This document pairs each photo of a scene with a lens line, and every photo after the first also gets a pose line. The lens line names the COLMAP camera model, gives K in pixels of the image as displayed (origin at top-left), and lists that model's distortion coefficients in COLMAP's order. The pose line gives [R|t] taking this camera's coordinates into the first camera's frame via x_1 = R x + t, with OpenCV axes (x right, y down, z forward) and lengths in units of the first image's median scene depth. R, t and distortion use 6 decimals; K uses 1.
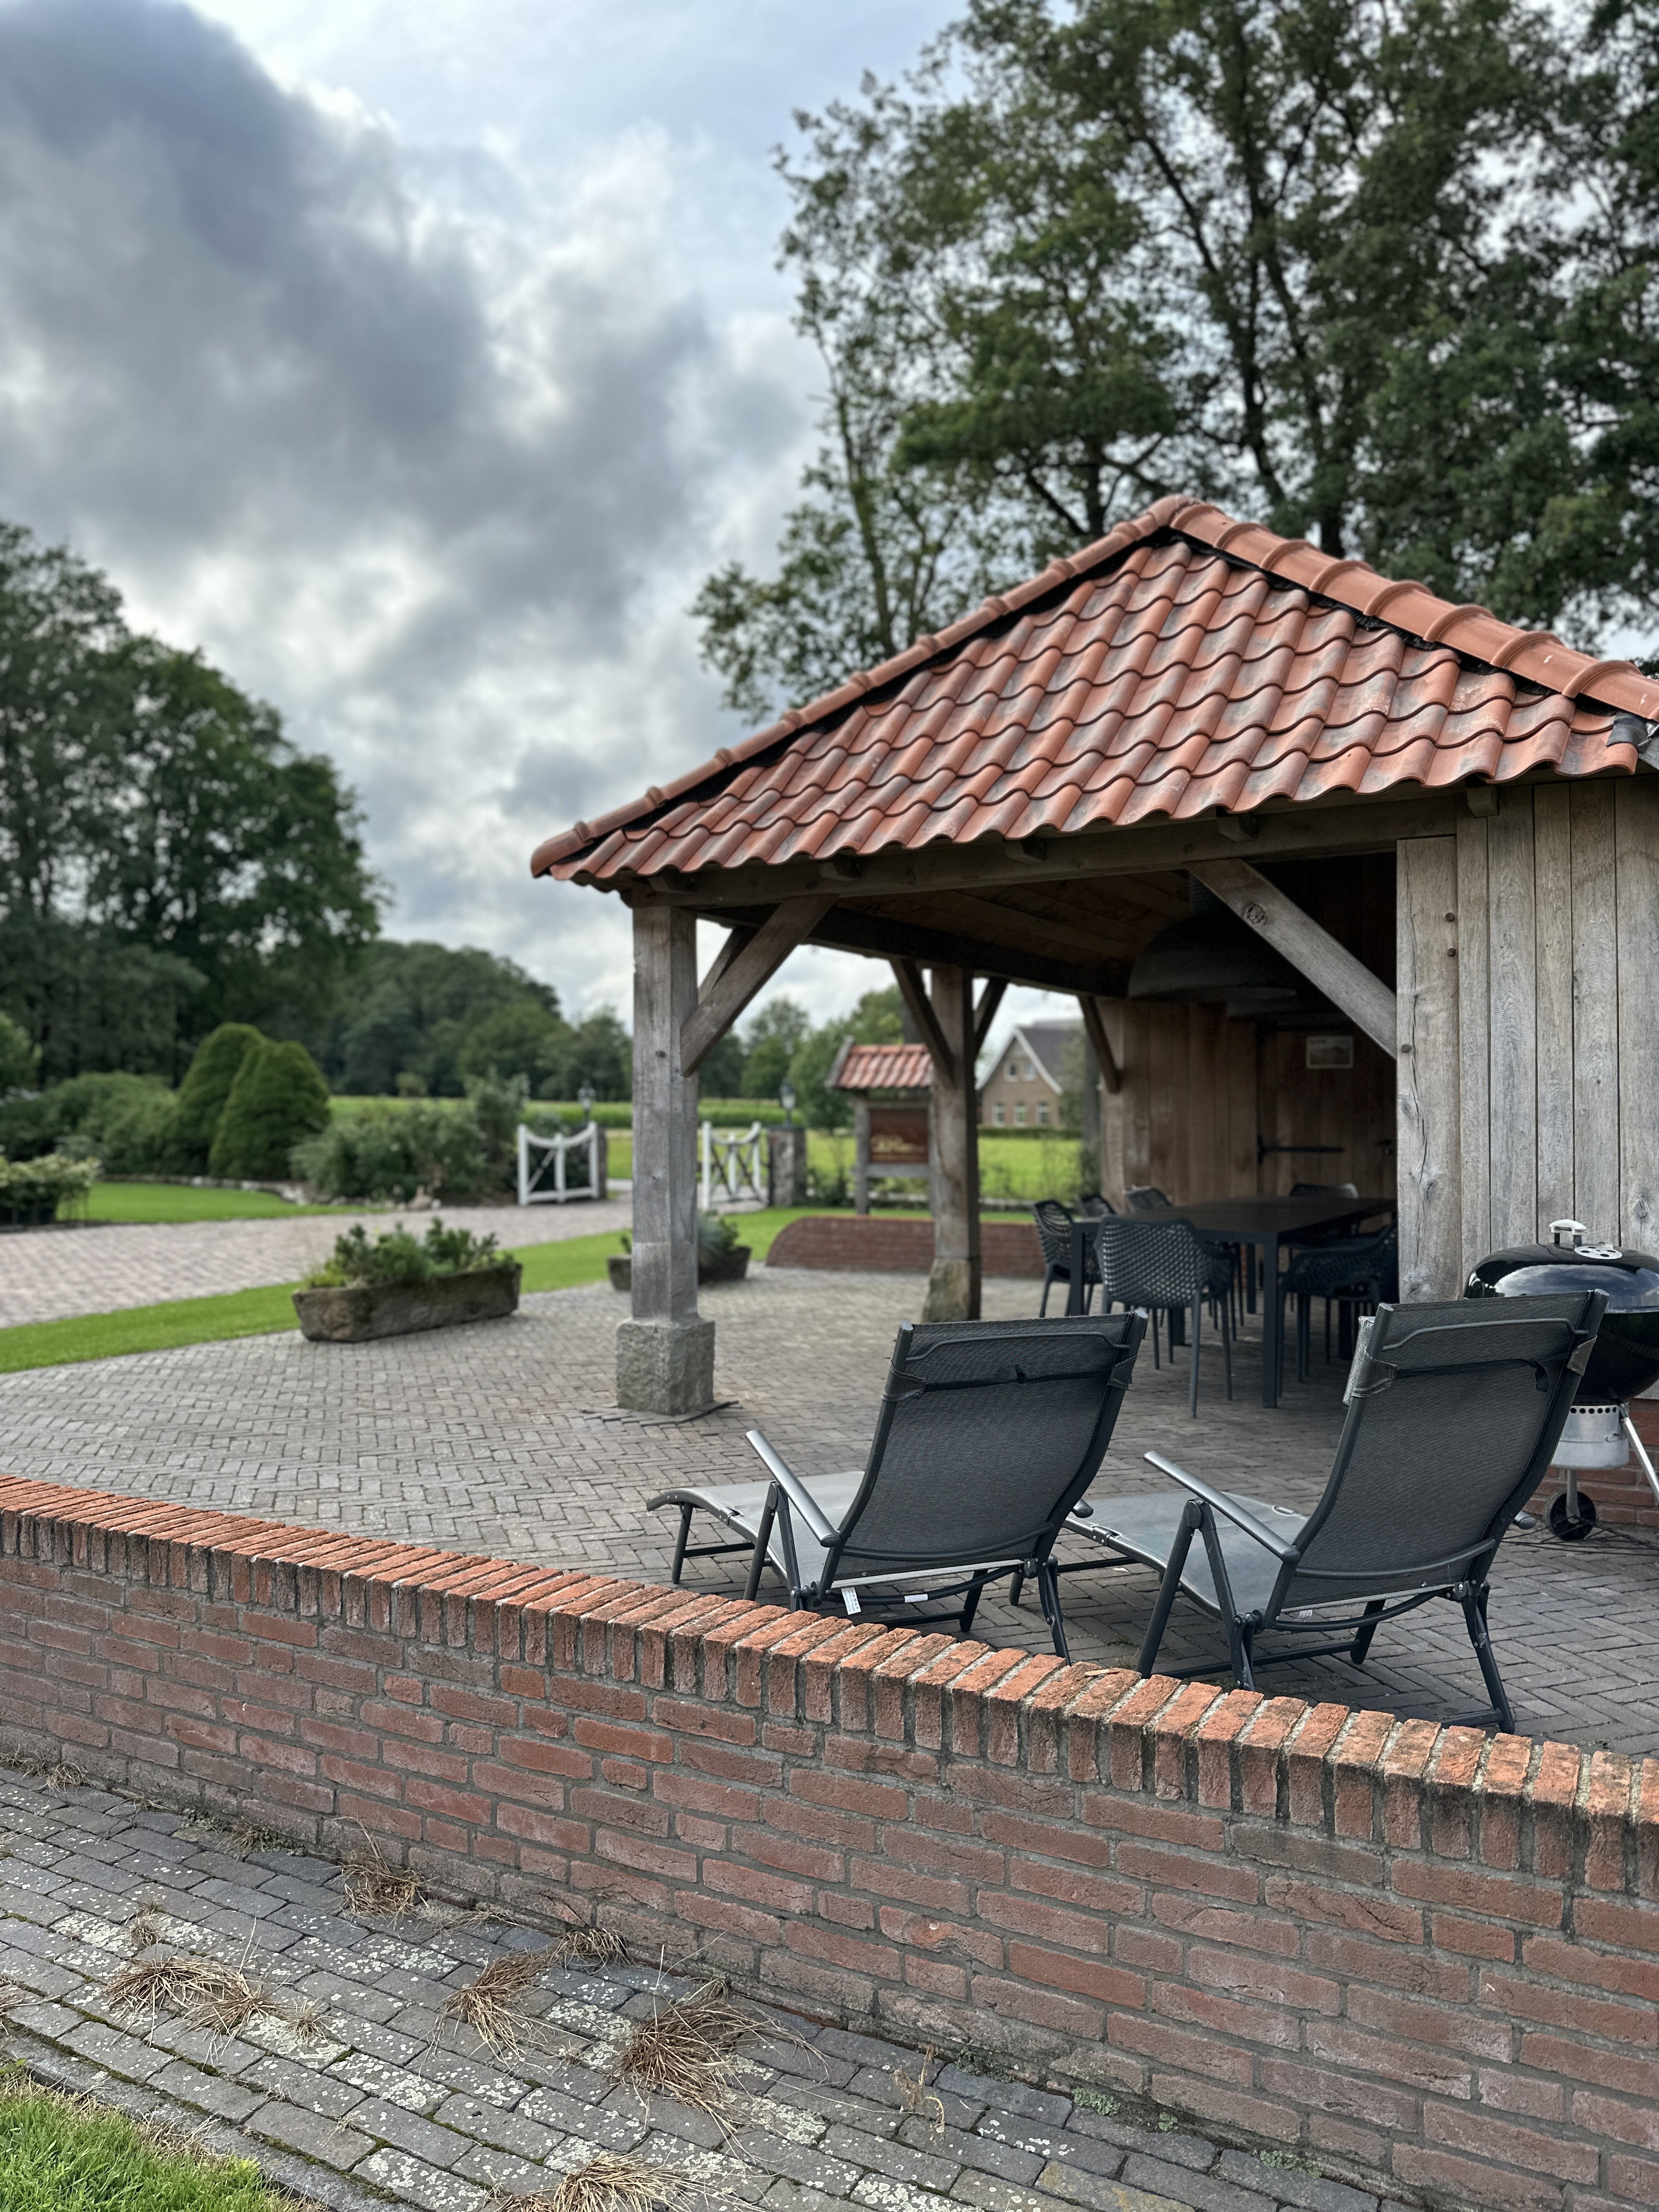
lens RADIAL K [[1565.6, 0, 829.5], [0, 1565.6, 1106.0], [0, 0, 1]] dist [0.120510, -0.202053]
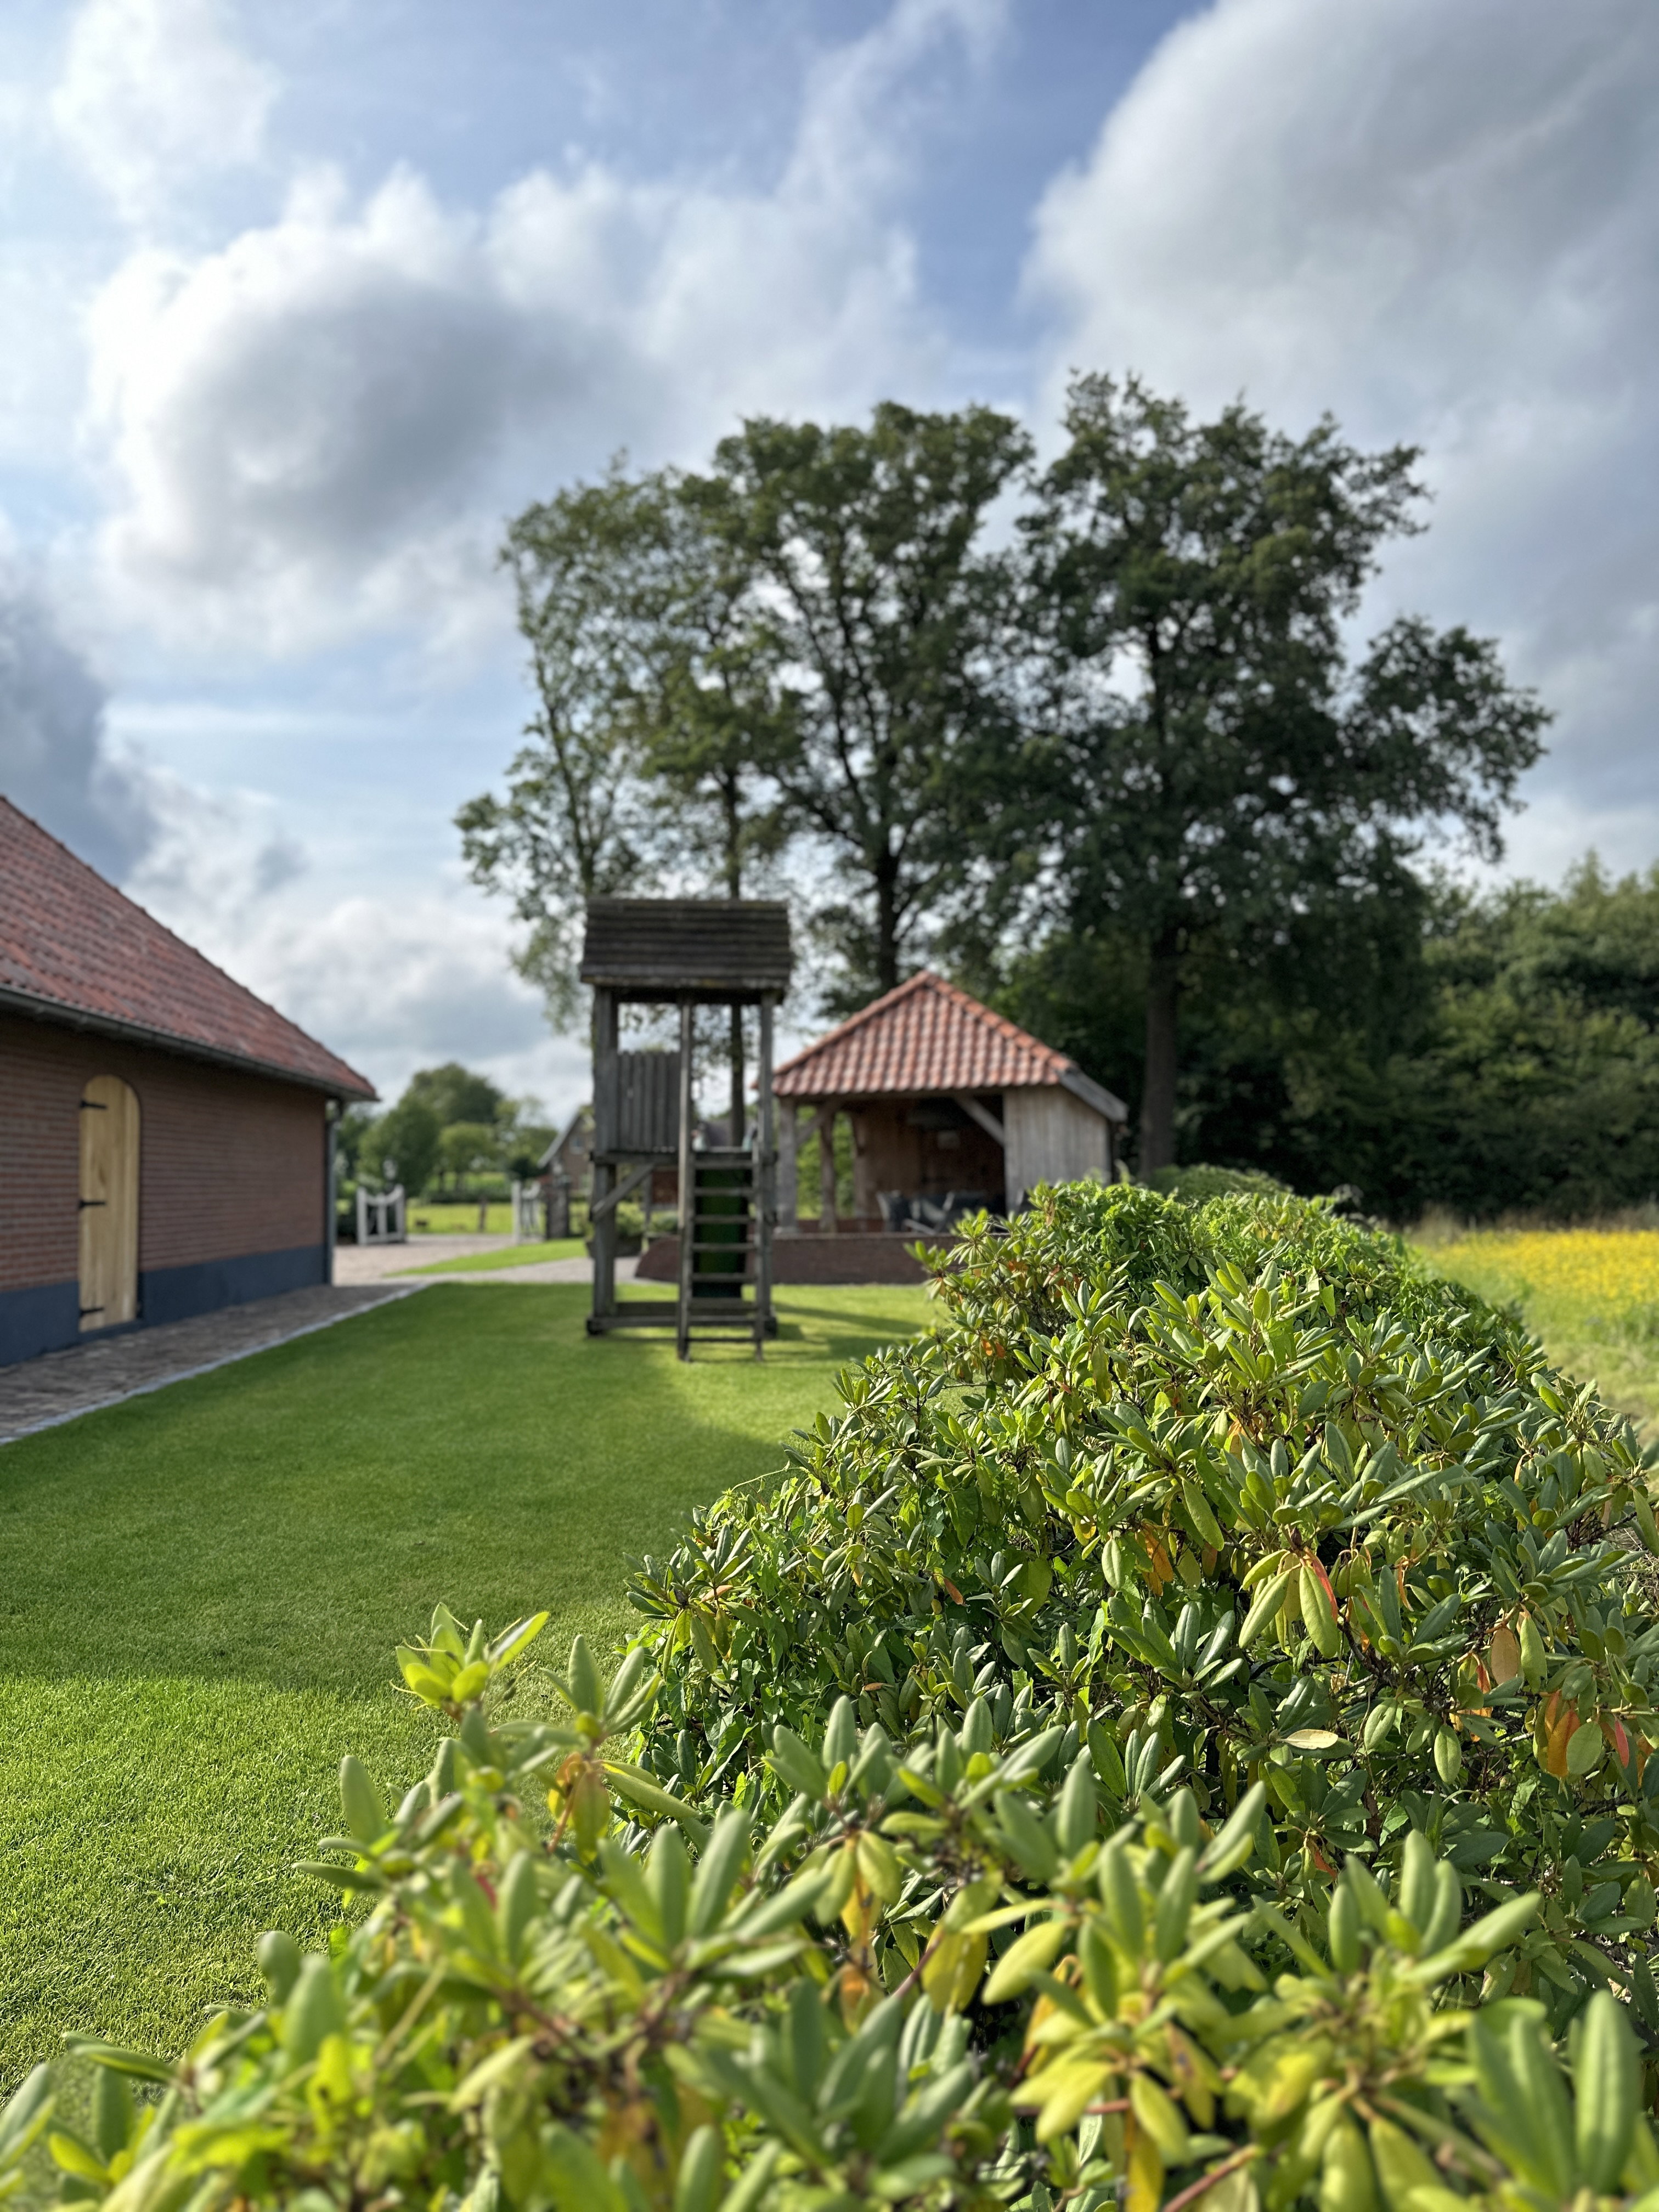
lens RADIAL K [[1565.6, 0, 829.5], [0, 1565.6, 1106.0], [0, 0, 1]] dist [0.120510, -0.202053]
pose [[0.949626, -0.005430, 0.313339, -0.230070], [0.019285, 0.998967, -0.041135, 0.004008], [-0.312792, 0.045106, 0.948750, -0.461302]]
